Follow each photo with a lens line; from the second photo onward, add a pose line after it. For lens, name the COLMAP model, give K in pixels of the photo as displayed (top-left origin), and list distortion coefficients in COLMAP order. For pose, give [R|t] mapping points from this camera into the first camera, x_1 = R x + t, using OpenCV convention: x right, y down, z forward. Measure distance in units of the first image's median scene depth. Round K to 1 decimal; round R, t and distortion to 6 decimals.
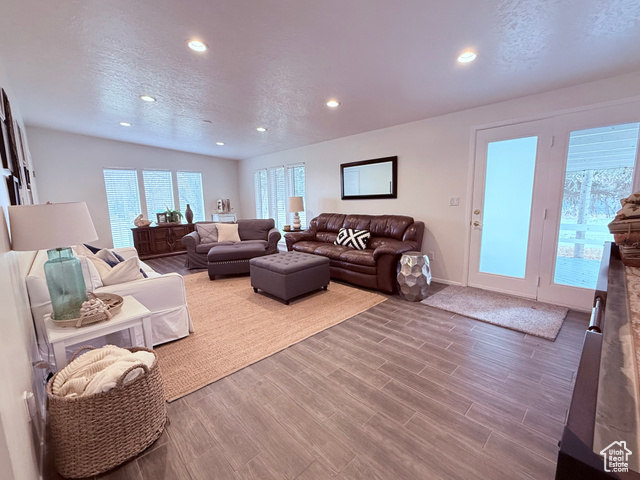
lens RADIAL K [[277.9, 0, 320.3], [0, 277.9, 240.9], [0, 0, 1]] dist [0.001663, -0.000272]
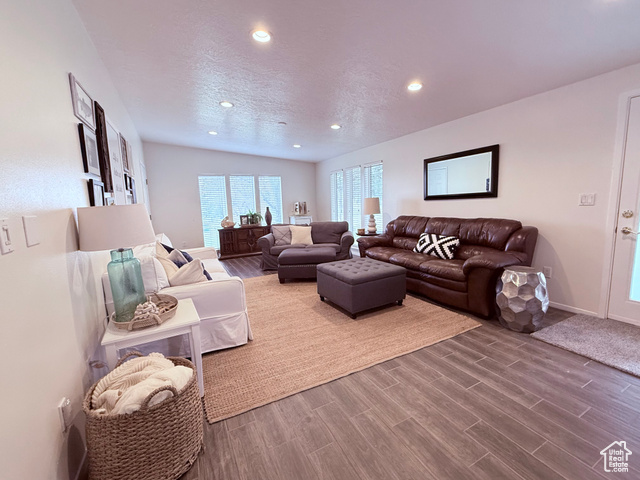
lens RADIAL K [[277.9, 0, 321.3], [0, 277.9, 240.7], [0, 0, 1]] dist [0.001663, -0.000272]
pose [[0.959986, 0.027477, -0.278697, 0.020988], [-0.030473, 0.999515, -0.006424, -0.010593], [0.278385, 0.014660, 0.960358, 0.123786]]
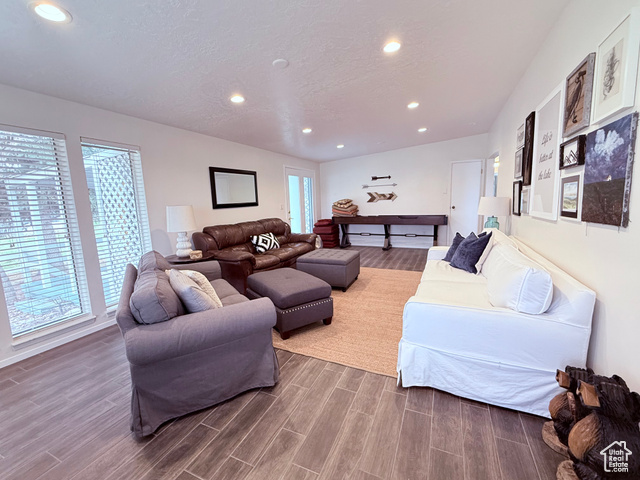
lens RADIAL K [[277.9, 0, 322.9], [0, 277.9, 240.9], [0, 0, 1]] dist [0.001663, -0.000272]
pose [[-0.387635, -0.104101, 0.915916, -1.327881], [0.181008, 0.965663, 0.186362, -0.244058], [-0.903867, 0.238028, -0.355482, 1.639516]]
